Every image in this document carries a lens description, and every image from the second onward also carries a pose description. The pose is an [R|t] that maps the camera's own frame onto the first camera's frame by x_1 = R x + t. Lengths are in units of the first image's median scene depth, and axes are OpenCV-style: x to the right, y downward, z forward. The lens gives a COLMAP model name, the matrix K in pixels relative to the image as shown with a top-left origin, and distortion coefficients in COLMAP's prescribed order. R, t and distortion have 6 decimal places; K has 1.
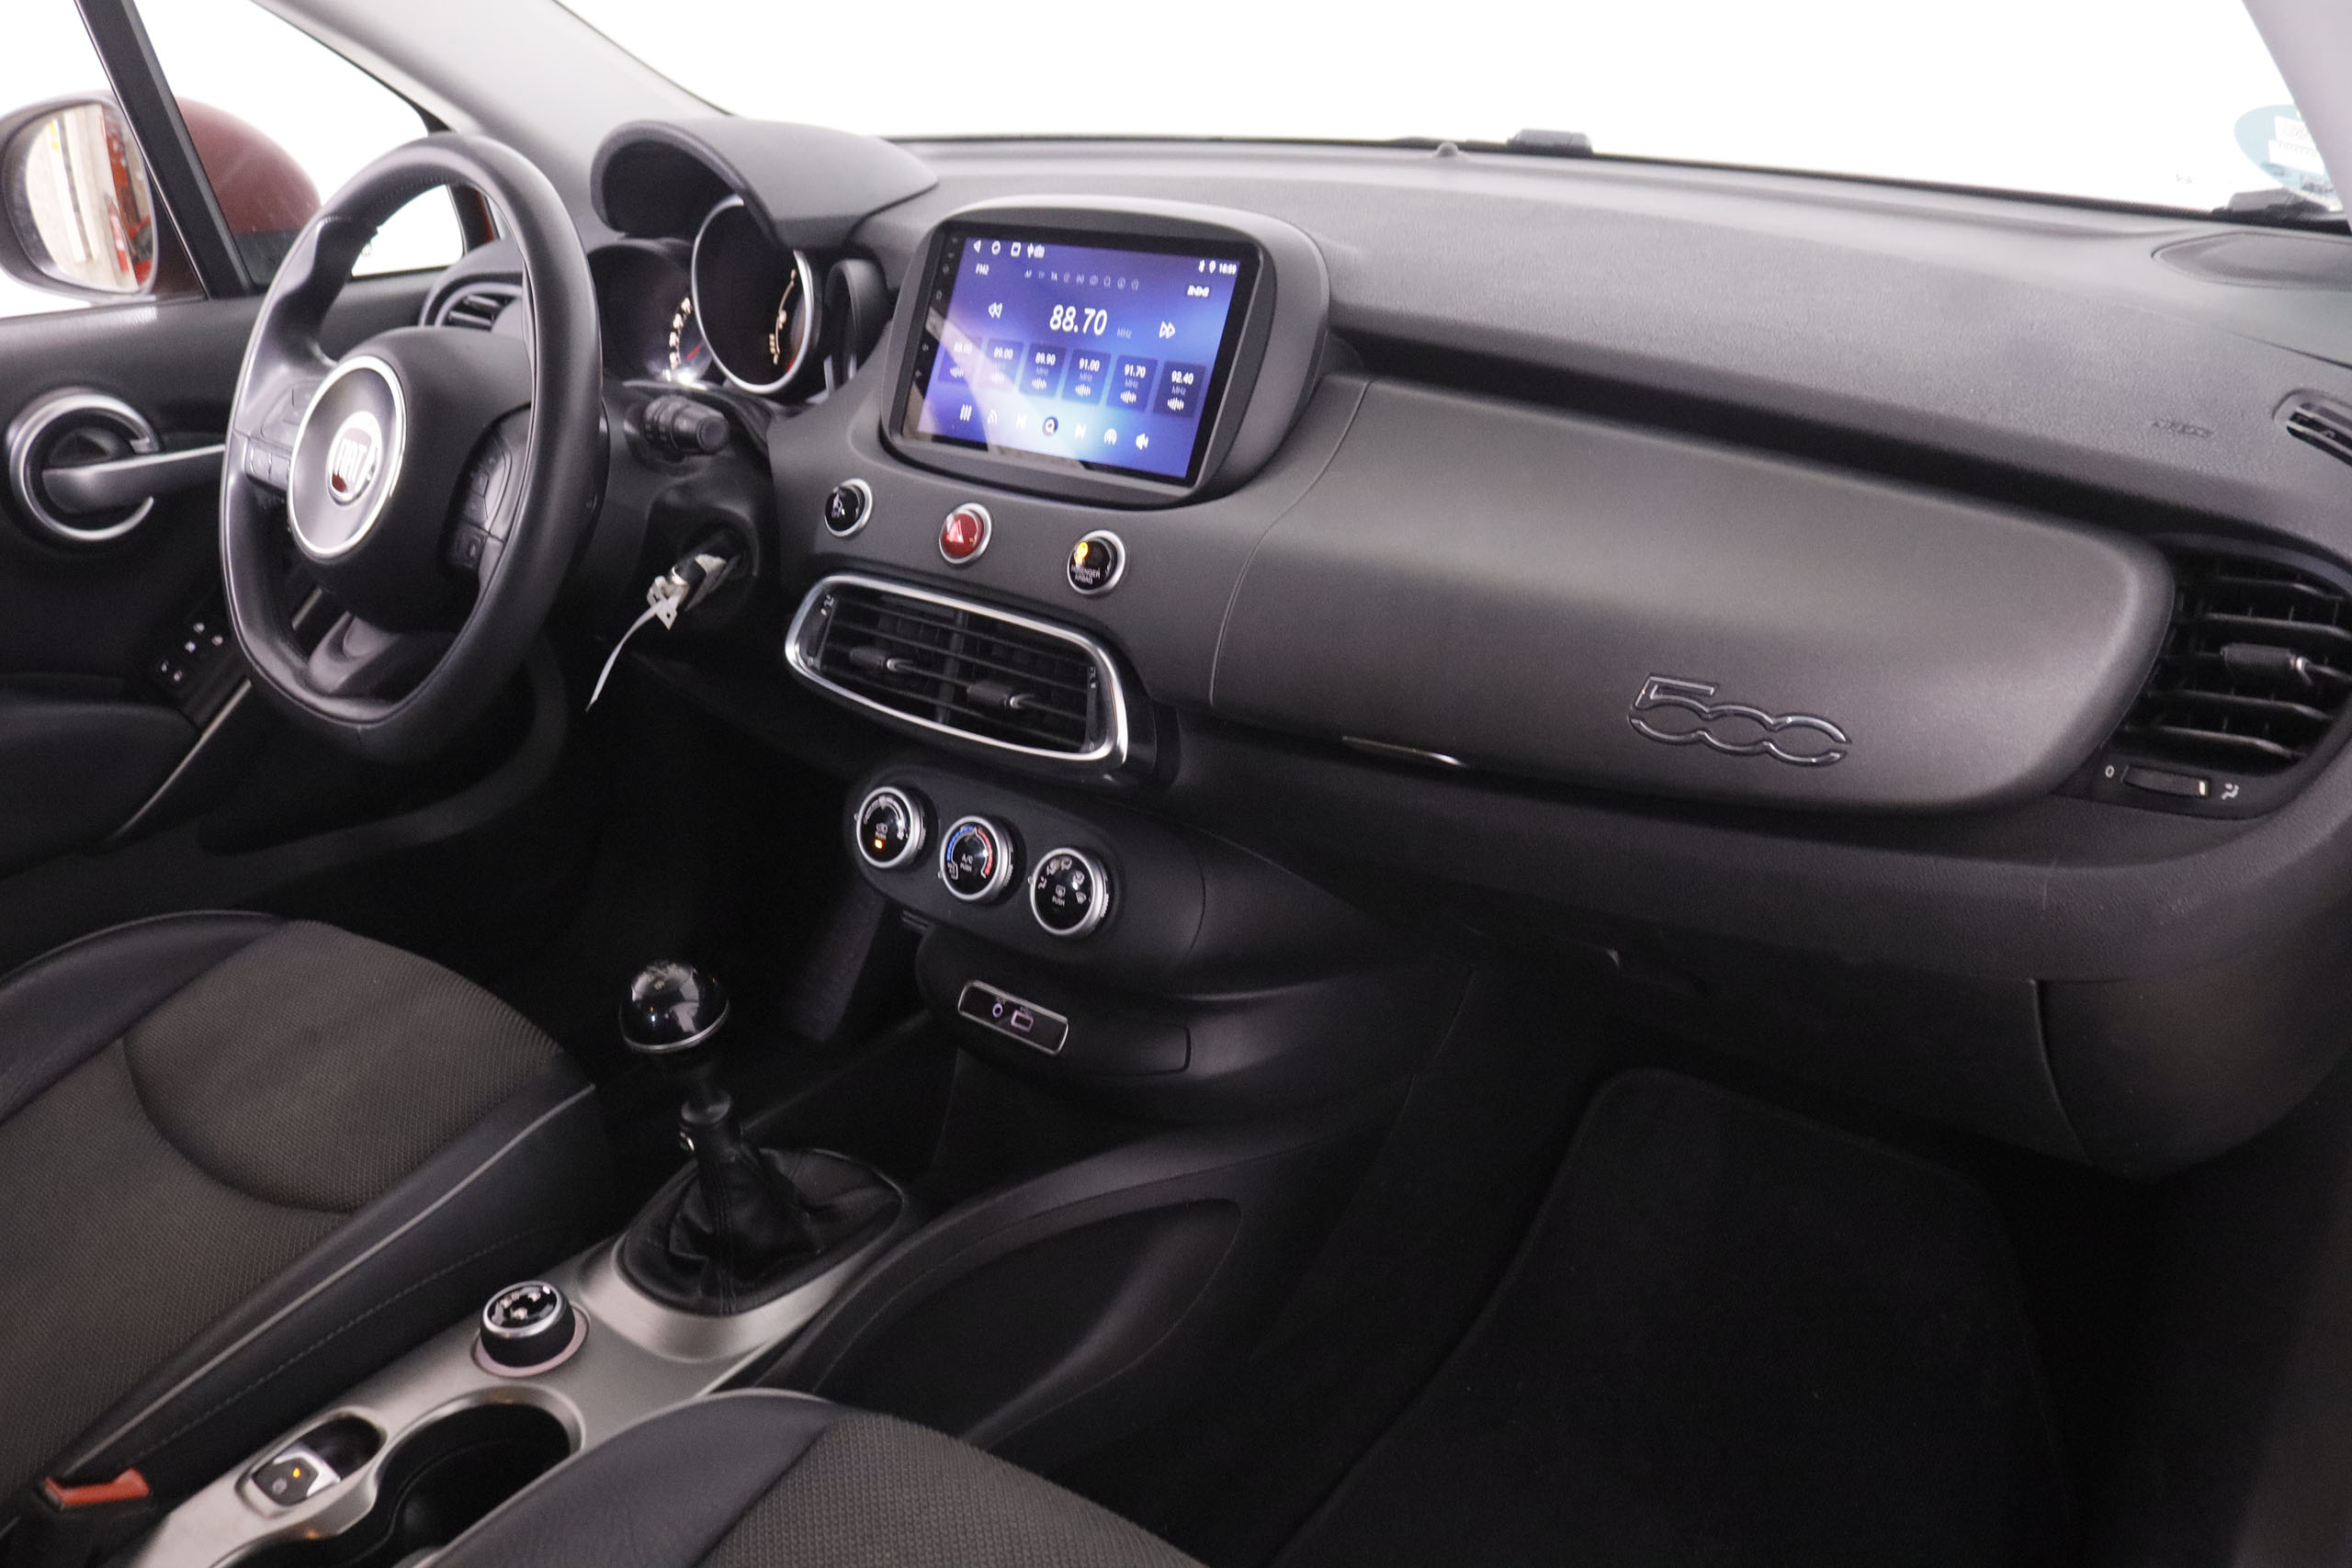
lens RADIAL K [[2009.4, 0, 1178.2], [0, 2009.4, 788.7], [0, 0, 1]] dist [-0.149066, 0.086432]
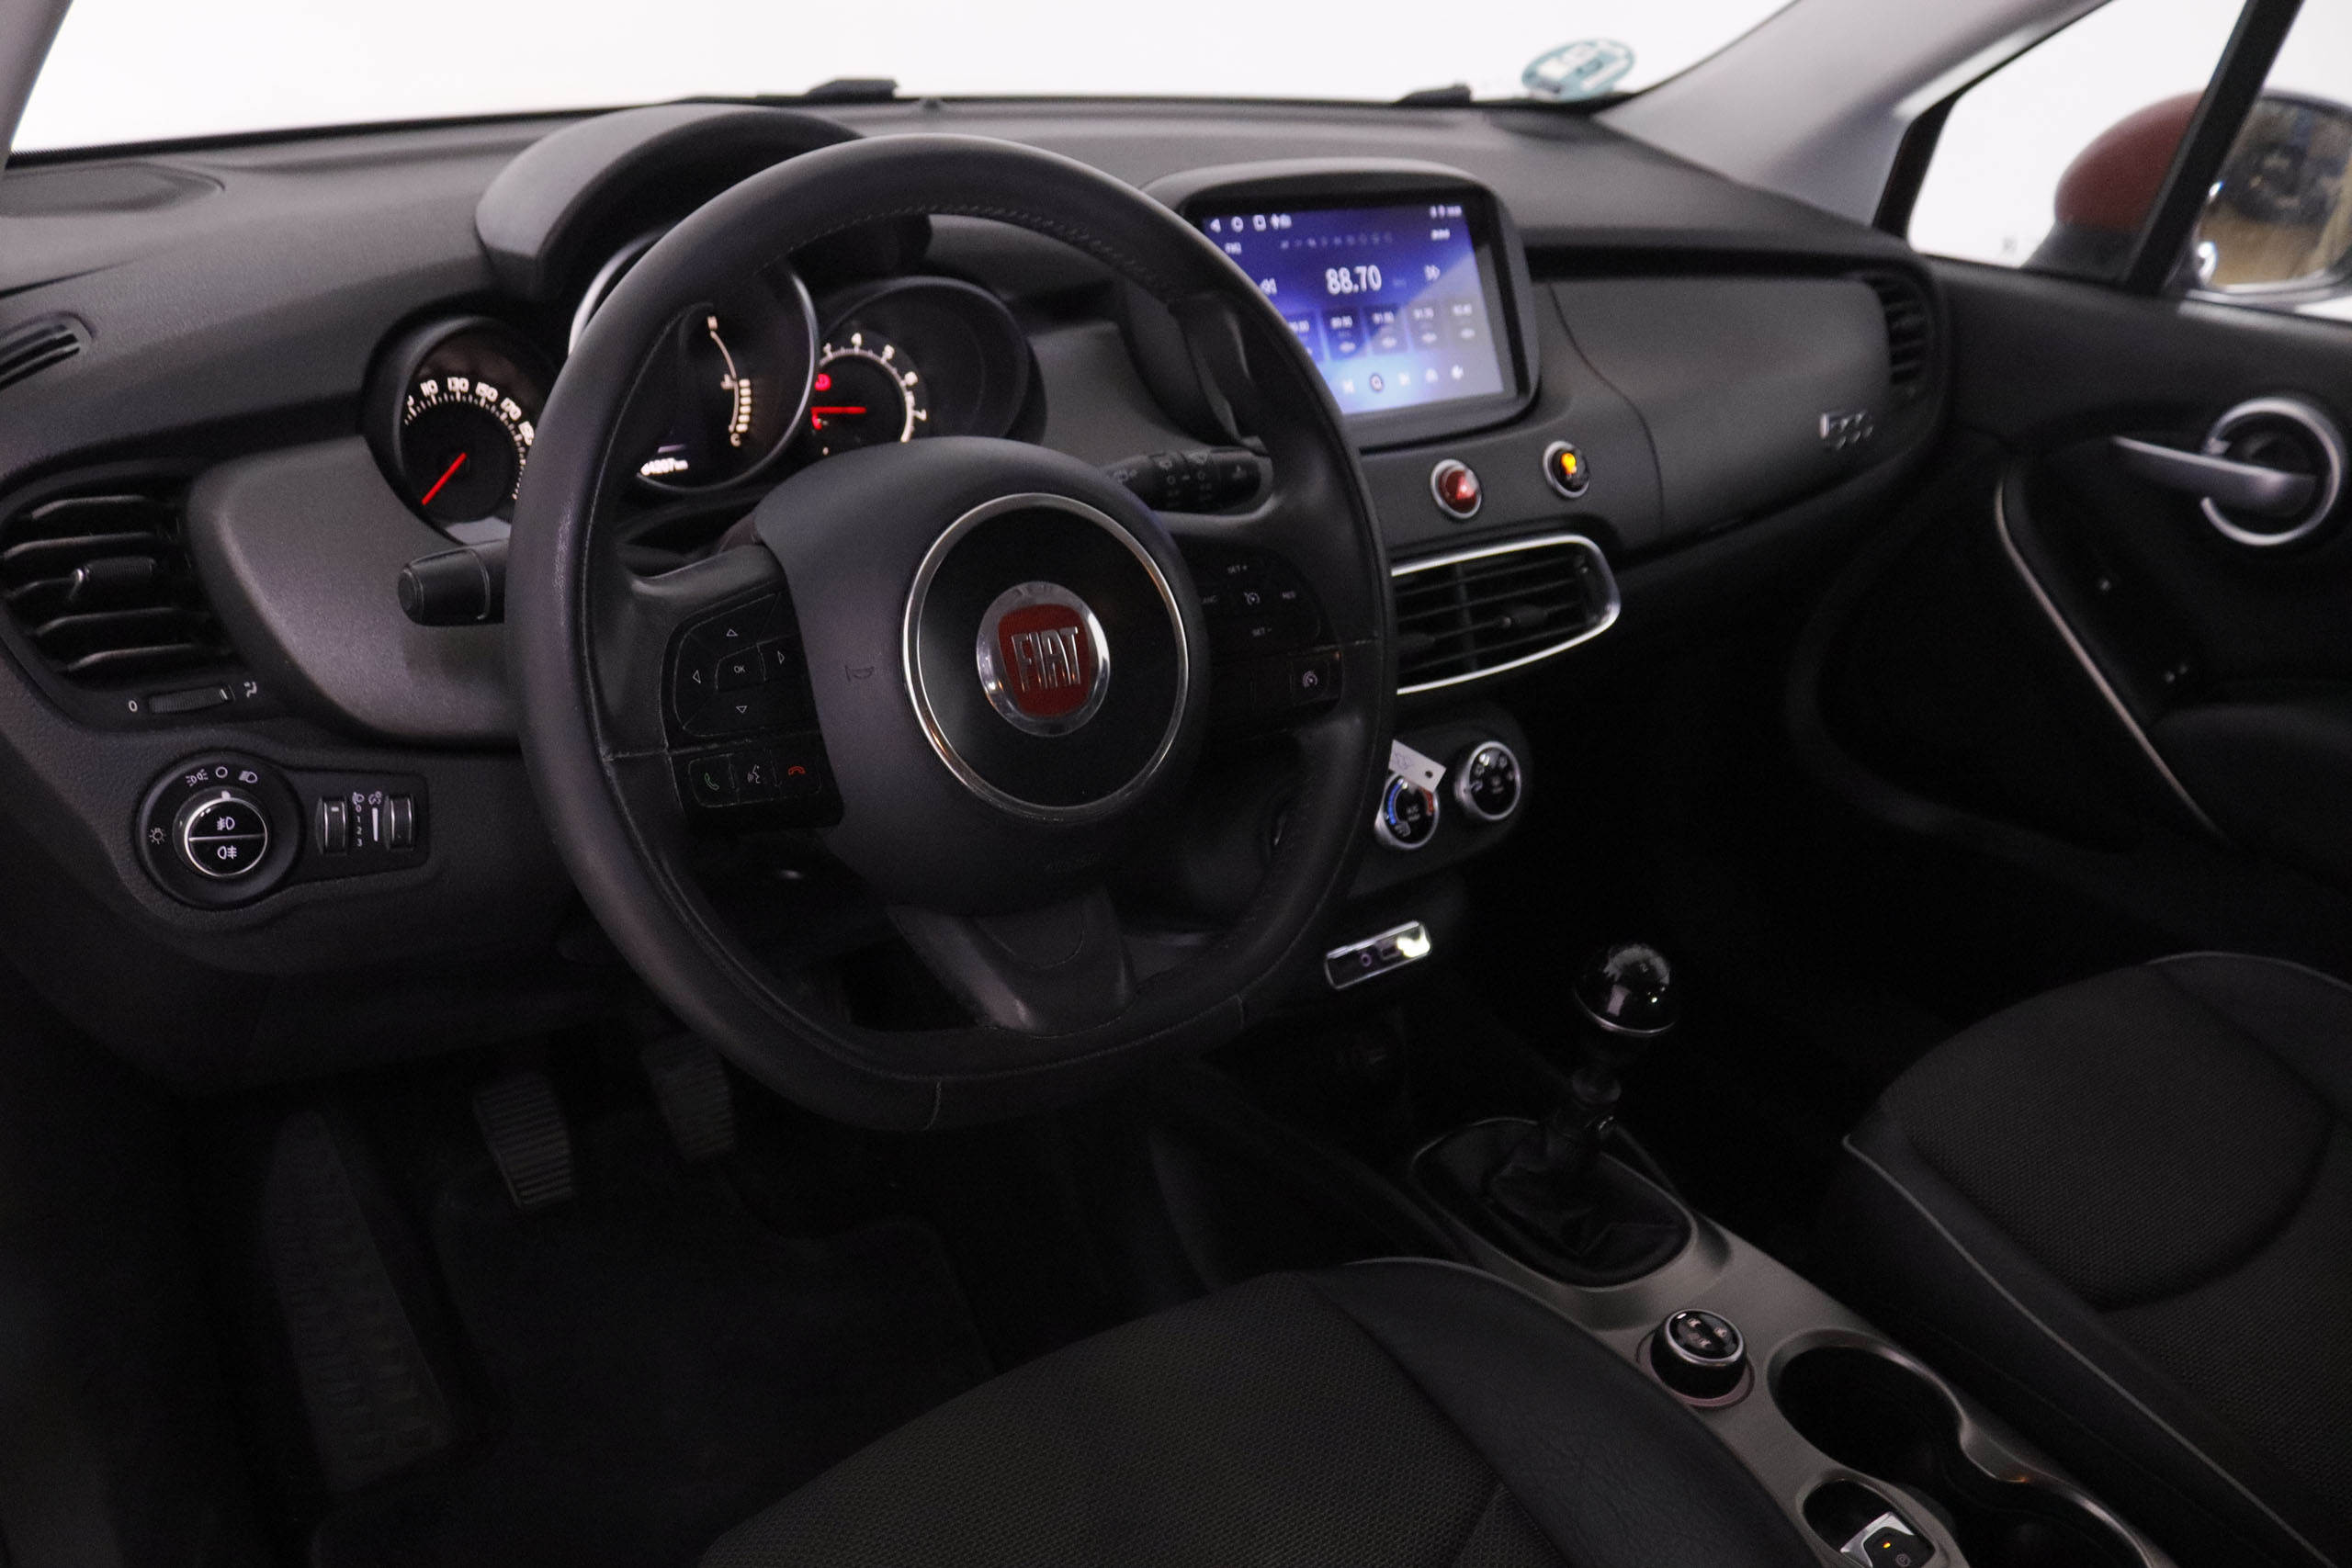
lens RADIAL K [[2009.4, 0, 1192.3], [0, 2009.4, 774.9], [0, 0, 1]] dist [-0.149066, 0.086432]
pose [[0.184374, -0.367212, 0.911681, -1.116396], [0.321998, 0.898959, 0.296969, -0.340957], [-0.928614, 0.238806, 0.283986, 0.851465]]
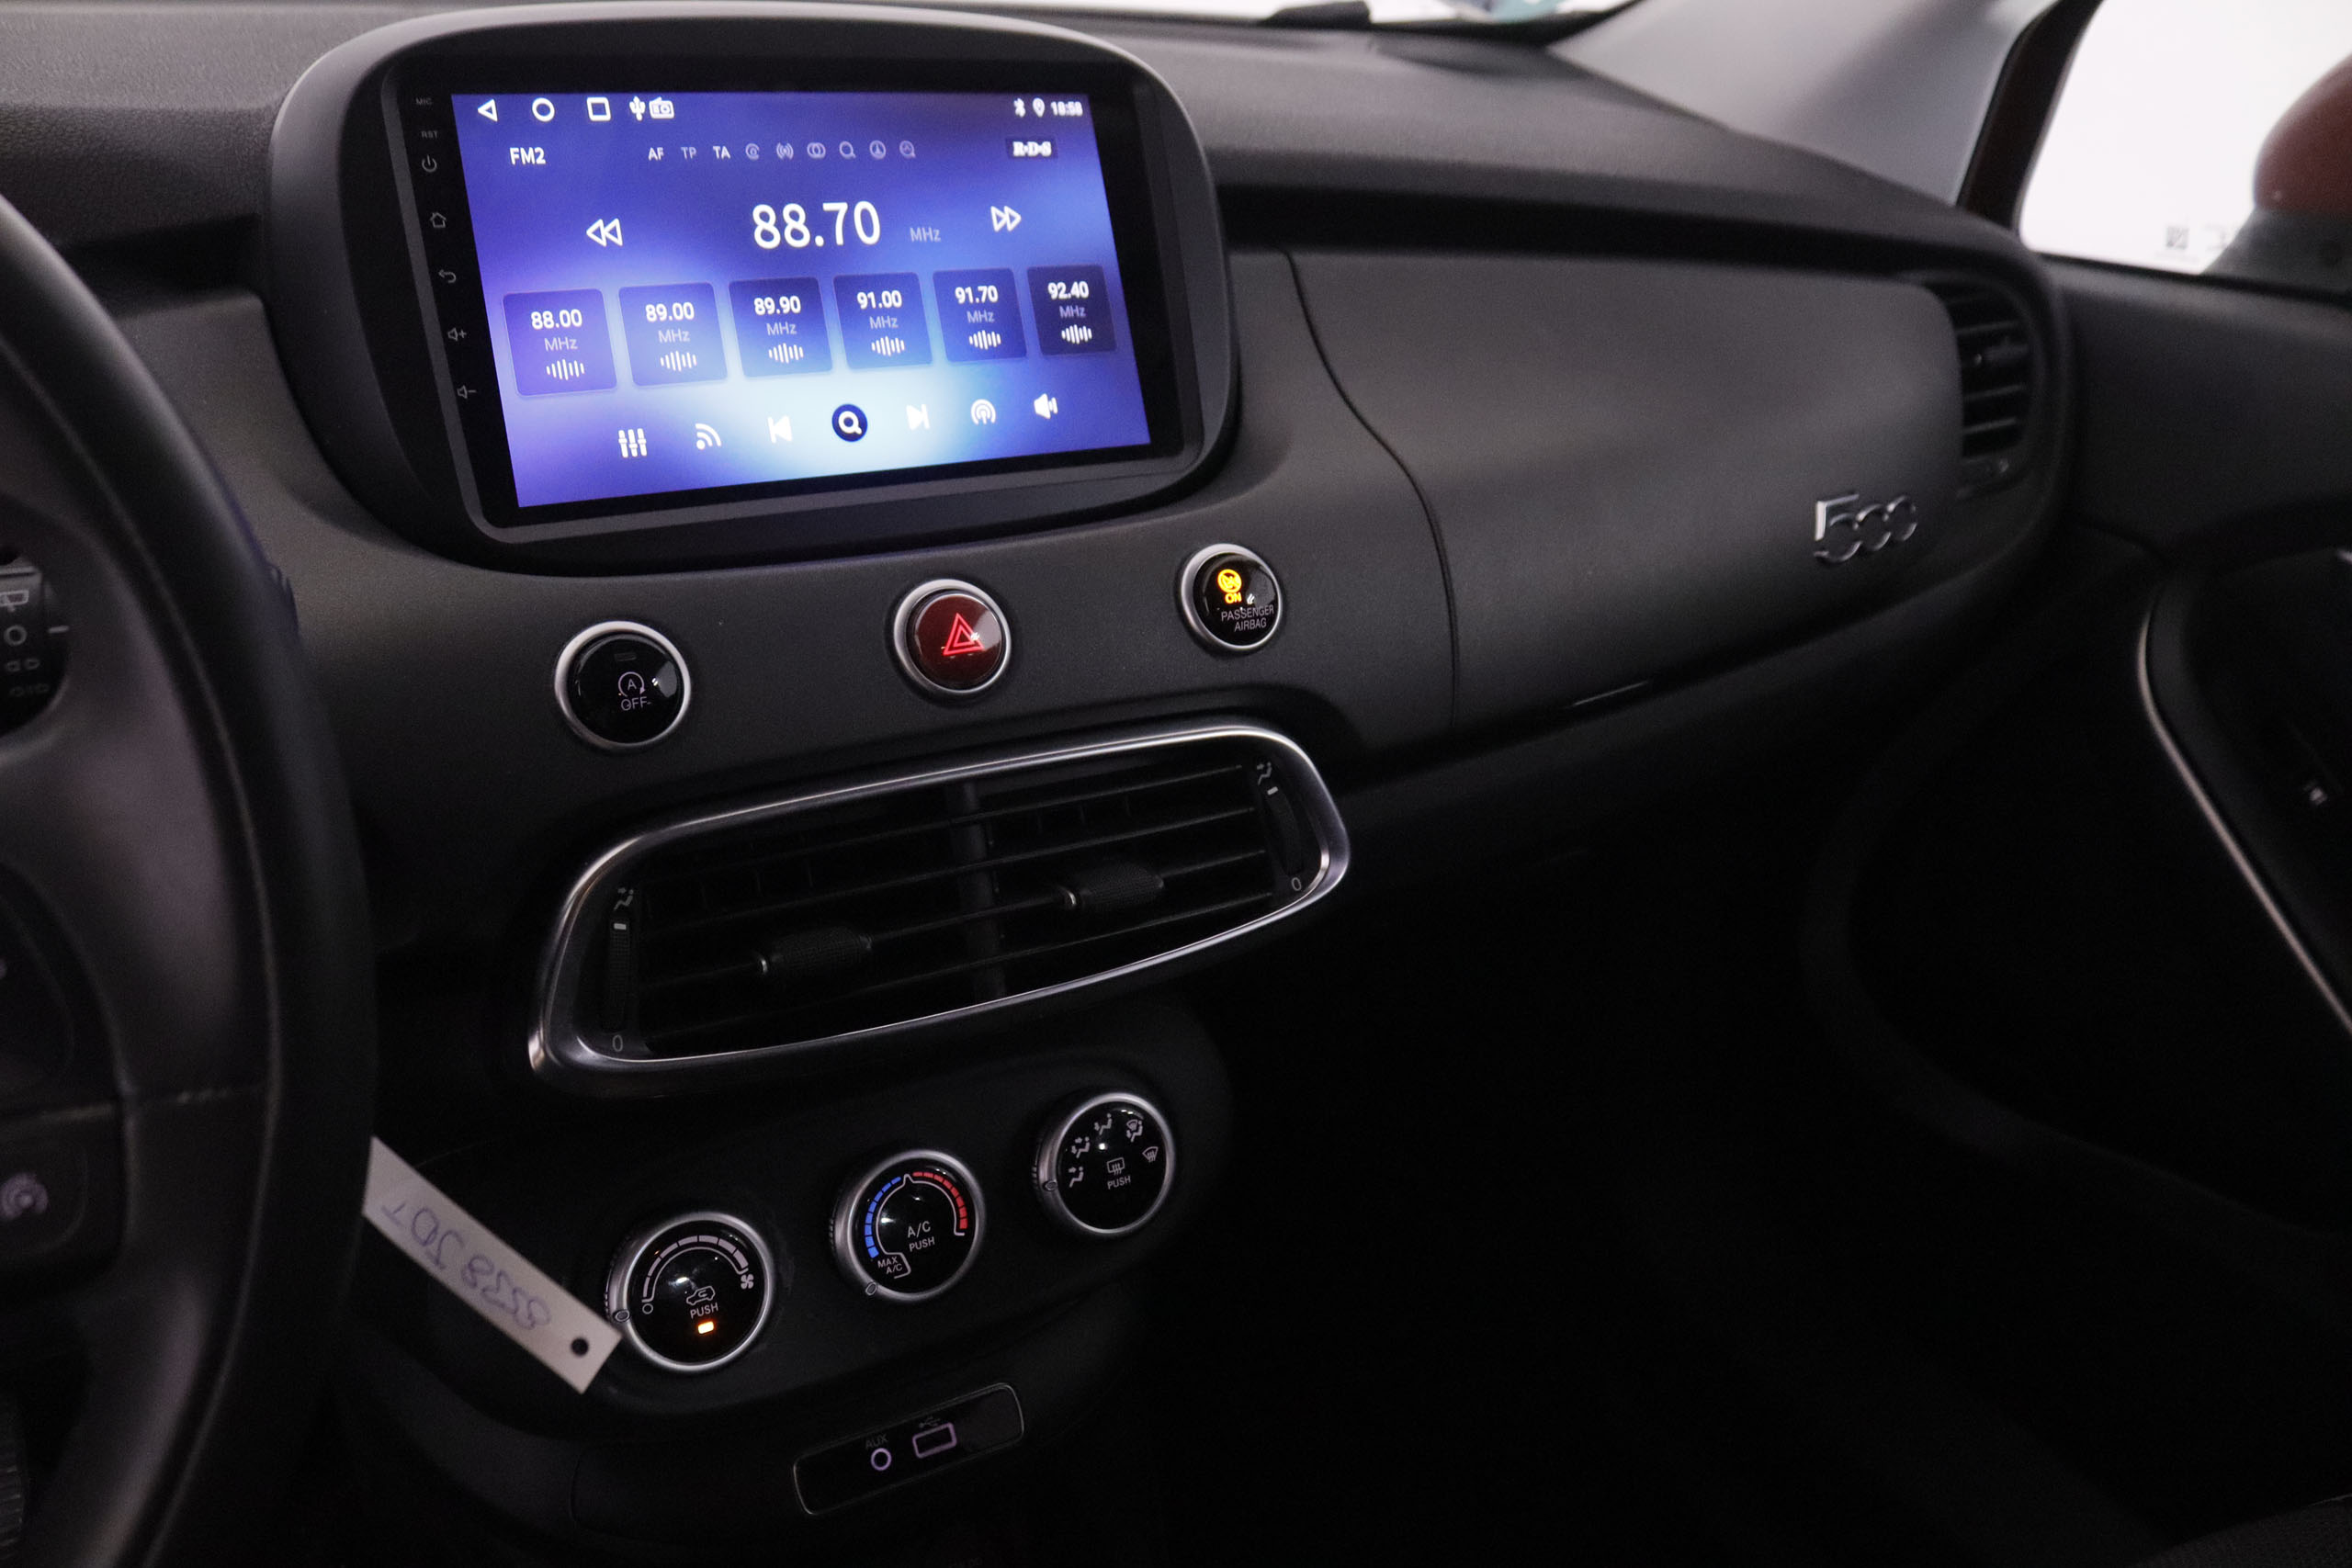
lens RADIAL K [[2009.4, 0, 1165.8], [0, 2009.4, 769.4], [0, 0, 1]] dist [-0.149066, 0.086432]
pose [[0.289249, -0.331025, 0.898197, -0.560258], [0.306013, 0.921045, 0.240900, -0.200838], [-0.907023, 0.205180, 0.367709, 0.751520]]
